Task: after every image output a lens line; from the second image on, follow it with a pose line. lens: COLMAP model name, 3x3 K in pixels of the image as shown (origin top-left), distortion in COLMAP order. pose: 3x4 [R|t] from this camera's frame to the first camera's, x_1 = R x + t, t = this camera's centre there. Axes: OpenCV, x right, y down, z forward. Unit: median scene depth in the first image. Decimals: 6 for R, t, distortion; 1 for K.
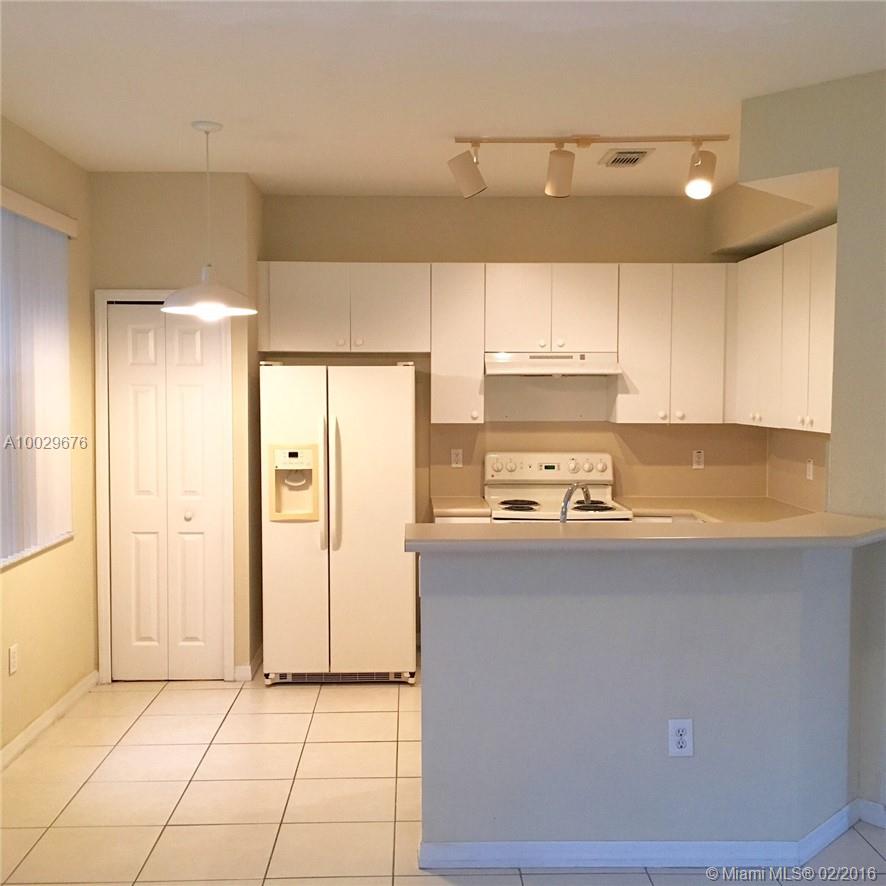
lens RADIAL K [[1009.2, 0, 442.8], [0, 1009.2, 442.0], [0, 0, 1]] dist [0.041864, 0.000000]
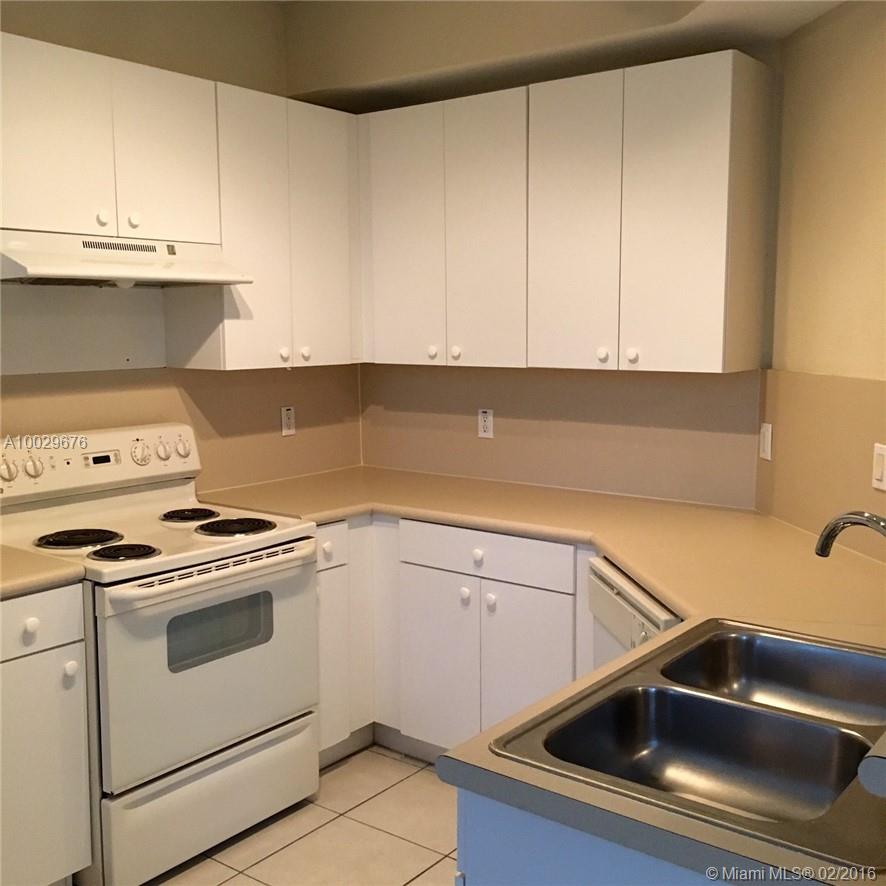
lens RADIAL K [[1009.2, 0, 443.8], [0, 1009.2, 444.1], [0, 0, 1]] dist [0.041864, 0.000000]
pose [[0.628285, -0.101107, 0.771385, -0.194602], [0.045924, 0.994610, 0.092961, -0.024578], [-0.776627, -0.022981, 0.629542, 0.541805]]
